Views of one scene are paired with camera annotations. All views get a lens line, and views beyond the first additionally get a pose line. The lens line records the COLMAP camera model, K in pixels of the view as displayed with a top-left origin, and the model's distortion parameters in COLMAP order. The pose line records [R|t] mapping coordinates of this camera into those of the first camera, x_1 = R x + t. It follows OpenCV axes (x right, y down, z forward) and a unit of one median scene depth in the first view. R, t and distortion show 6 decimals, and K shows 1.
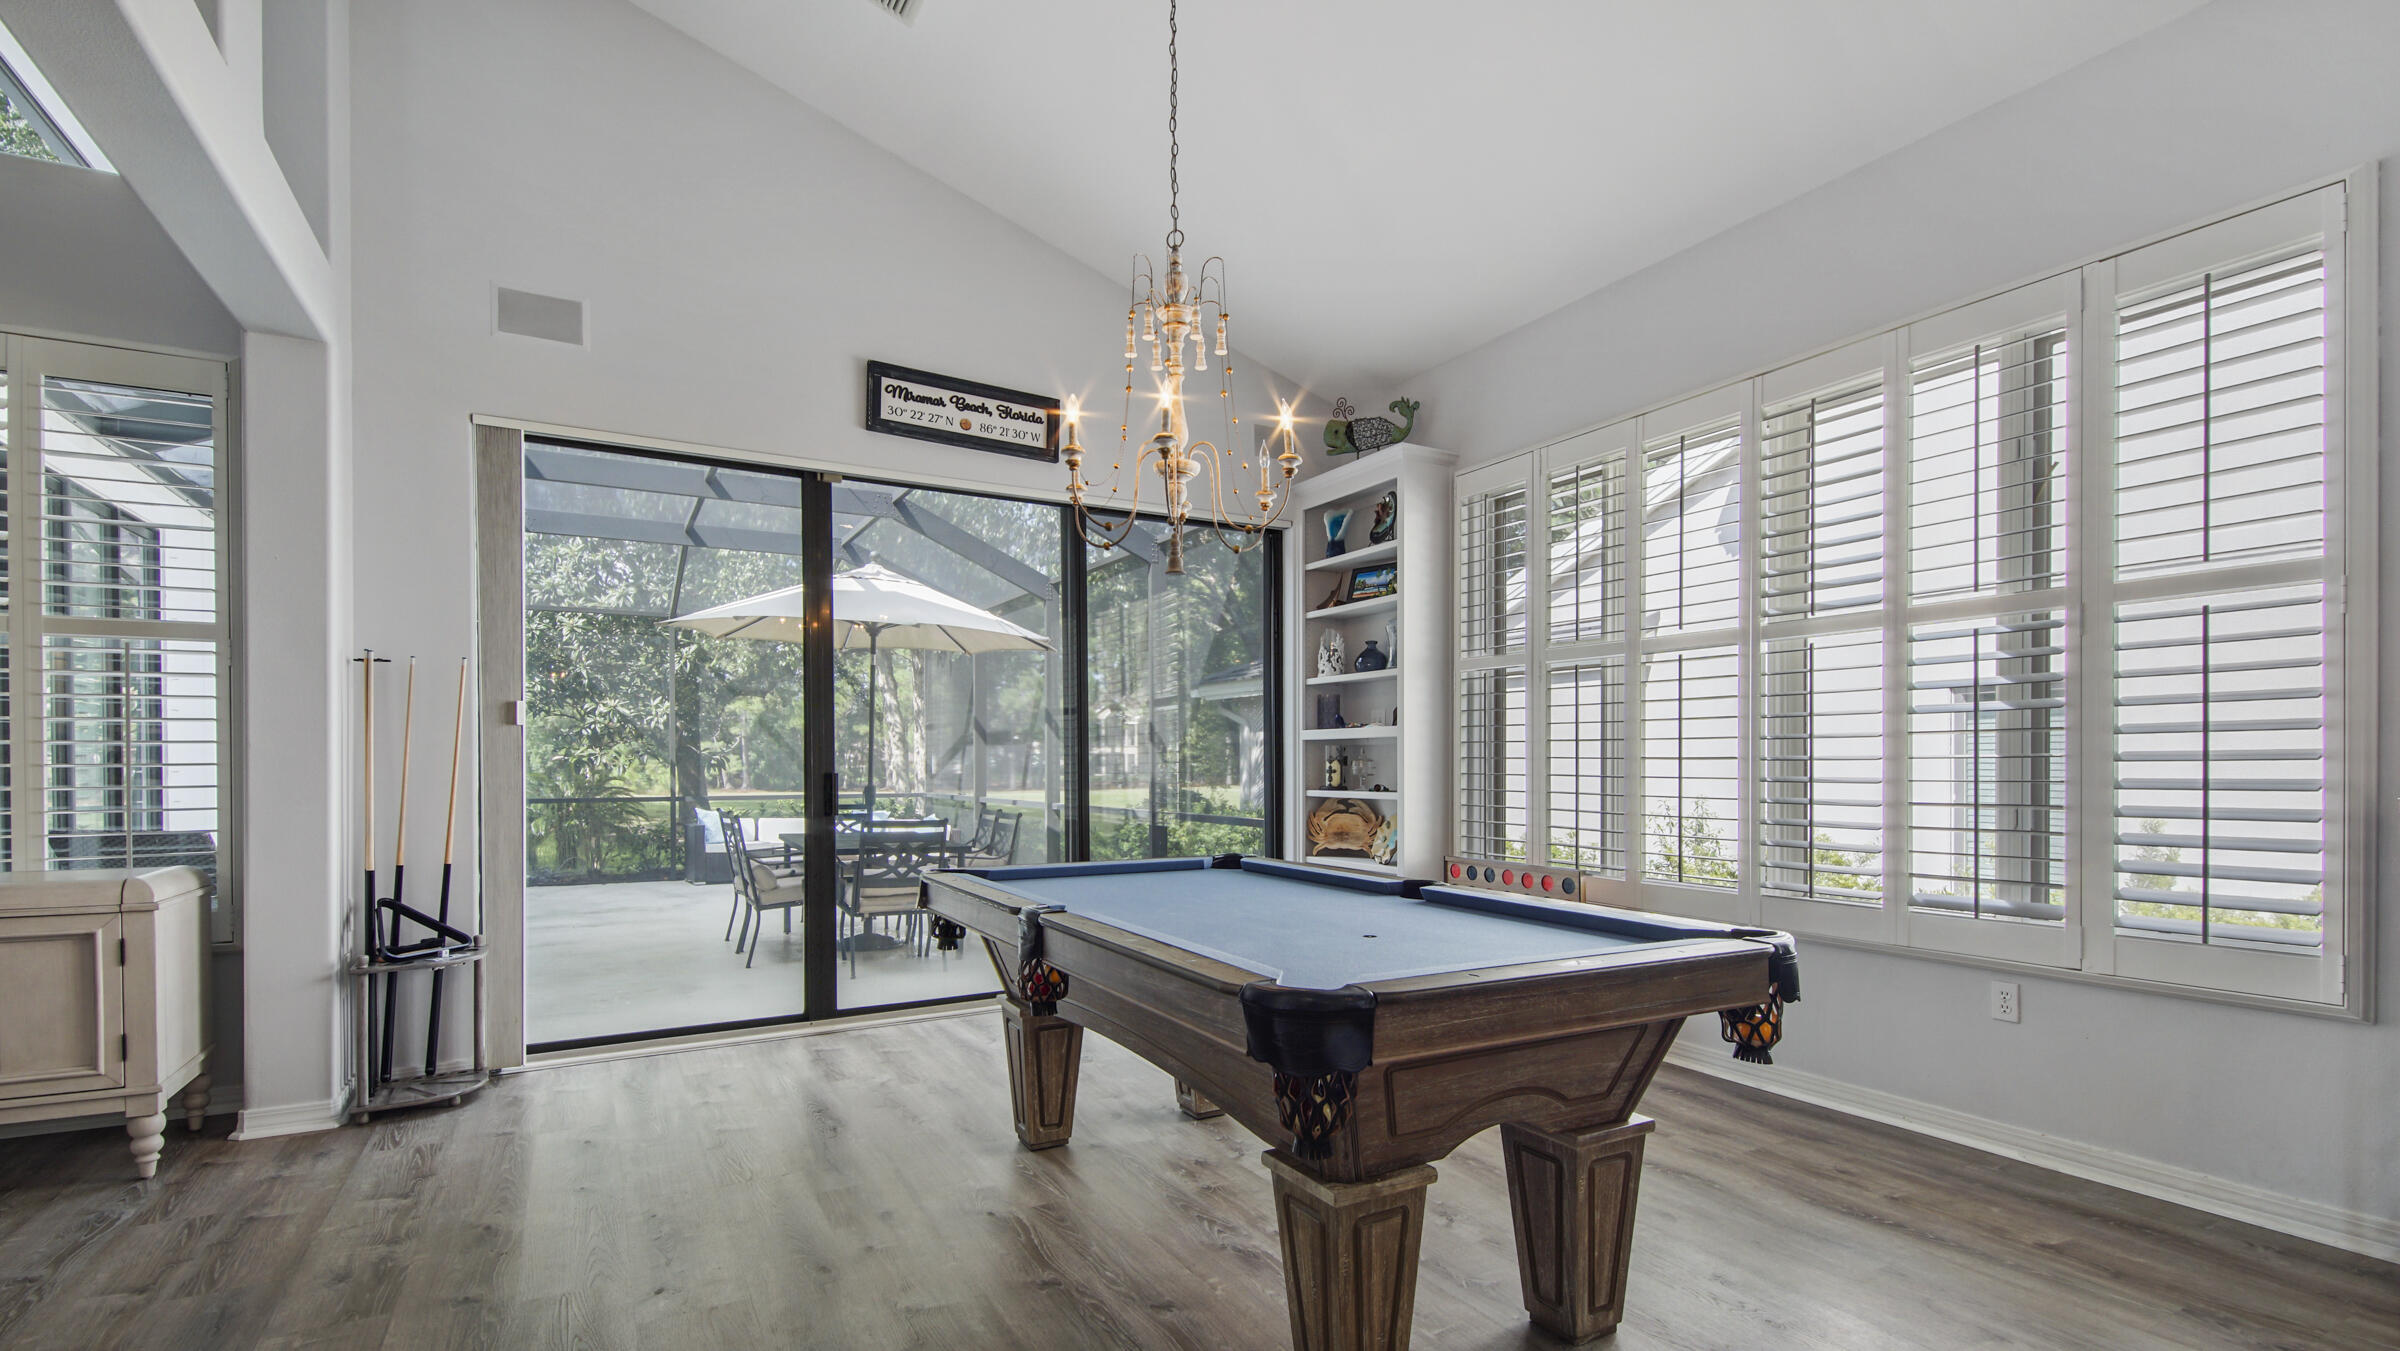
lens RADIAL K [[1091.9, 0, 1230.0], [0, 1091.9, 767.6], [0, 0, 1]] dist [0.037614, -0.020427]
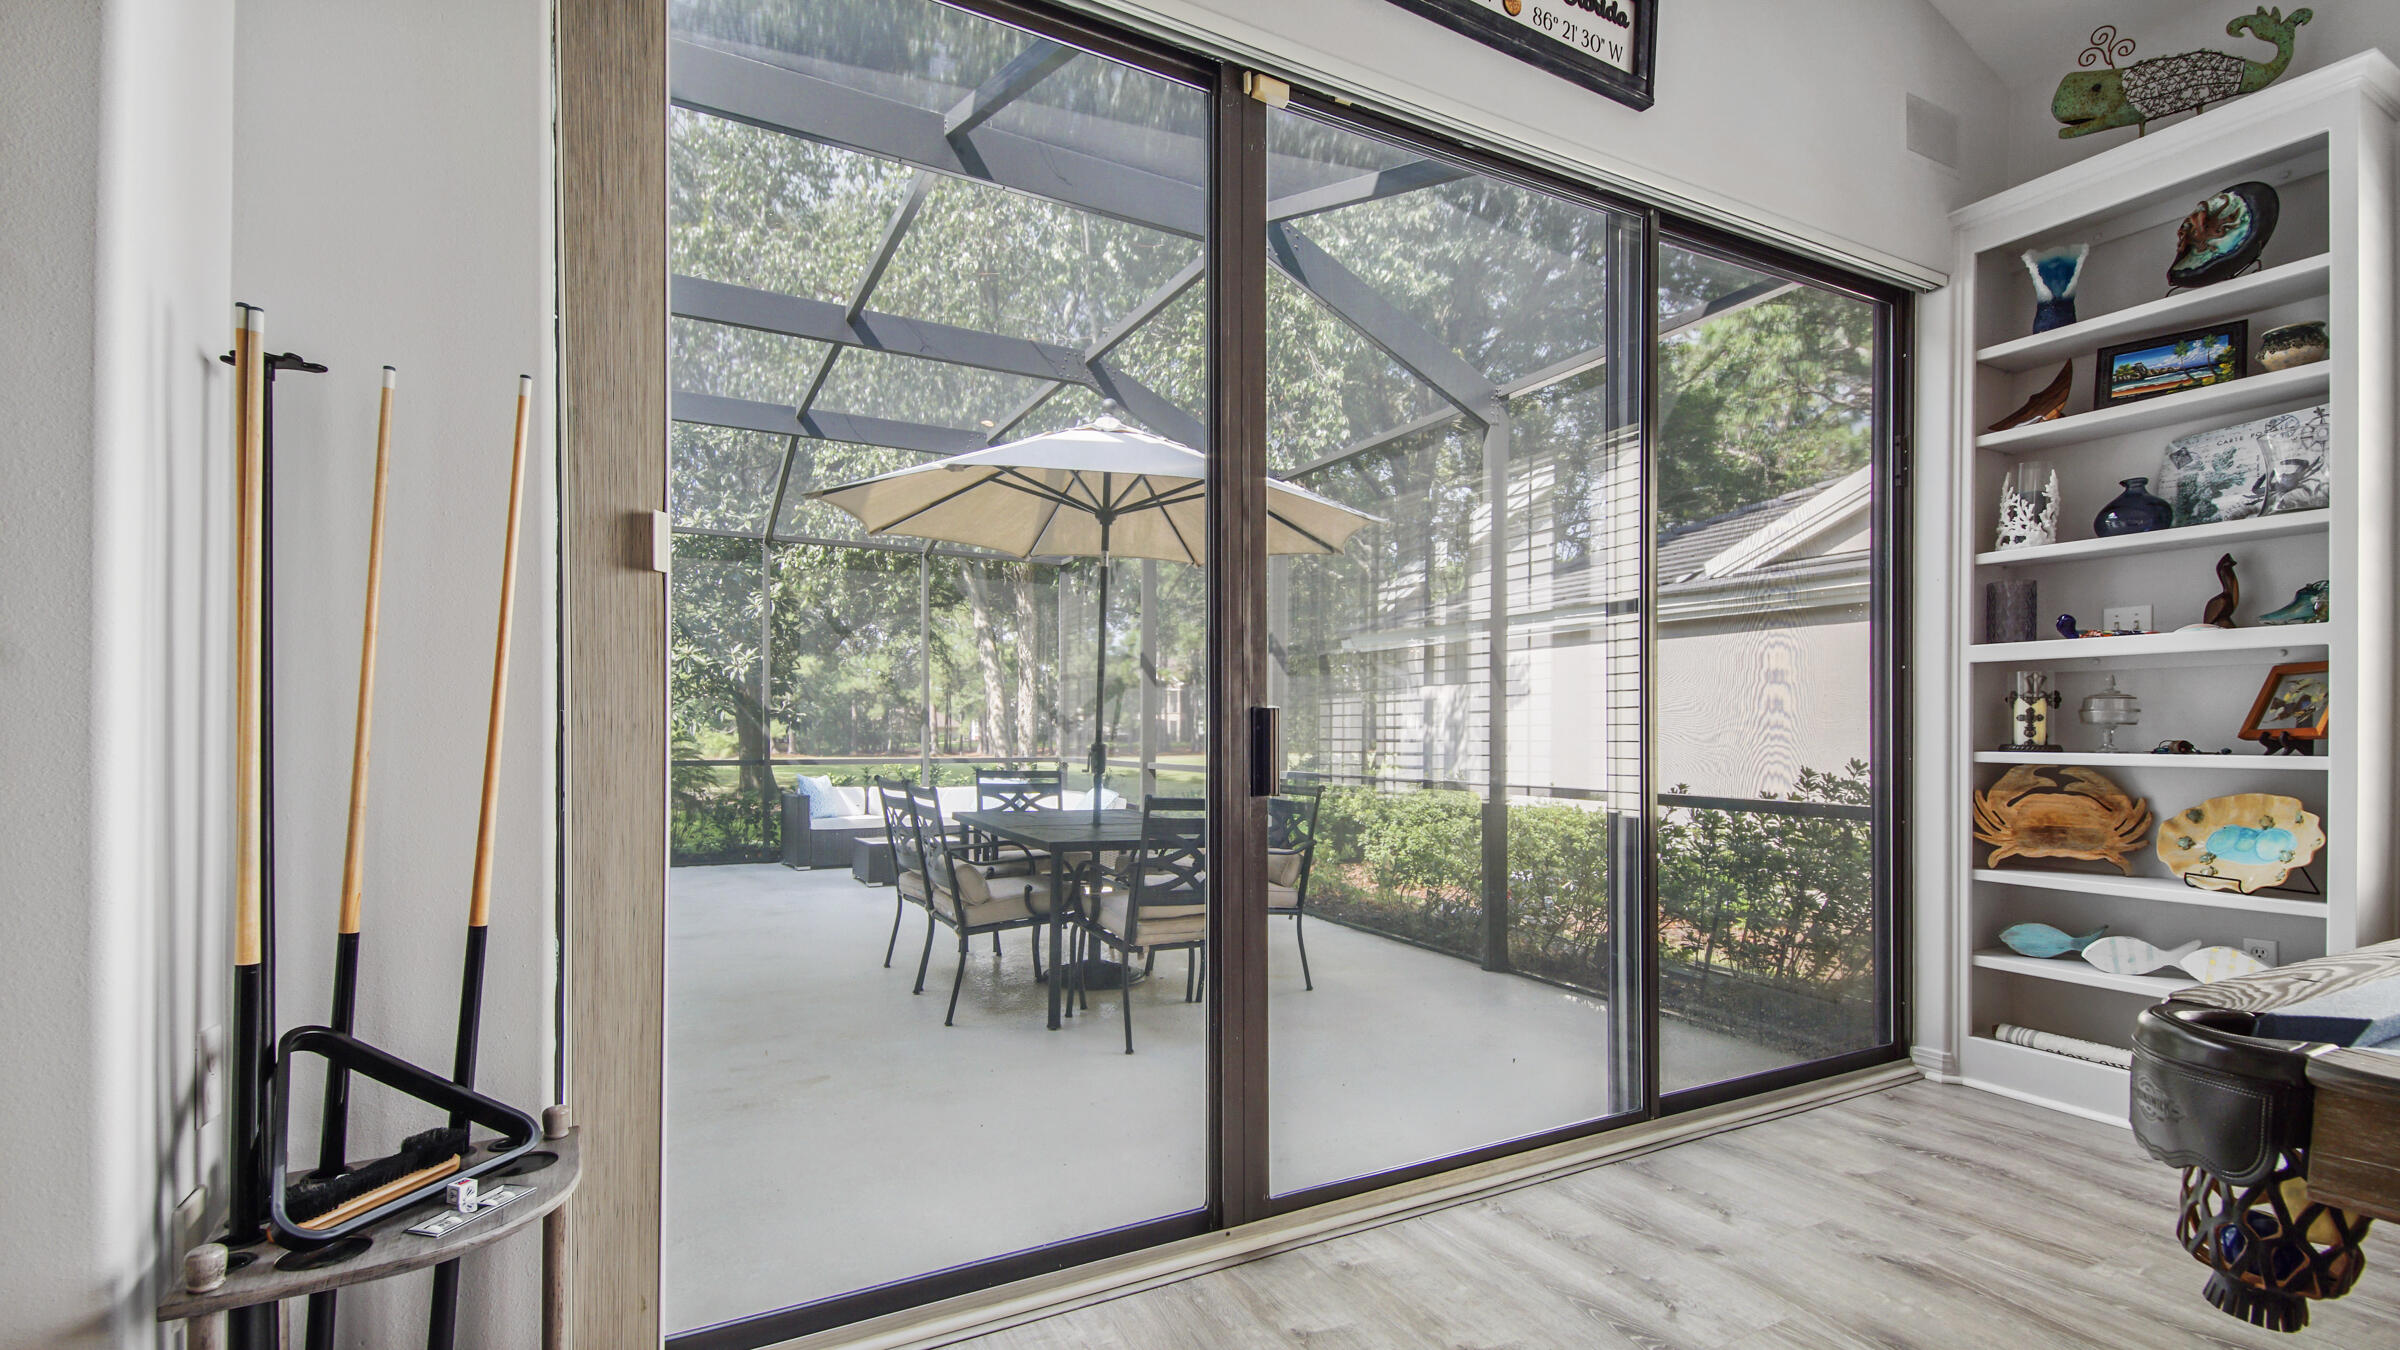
lens RADIAL K [[1052.6, 0, 1213.3], [0, 1052.6, 733.1], [0, 0, 1]] dist [0.030581, -0.017669]
pose [[0.999694, 0.005335, -0.024160, -0.344025], [-0.005413, 0.999980, -0.003150, 0.016659], [0.024143, 0.003280, 0.999703, 0.494020]]
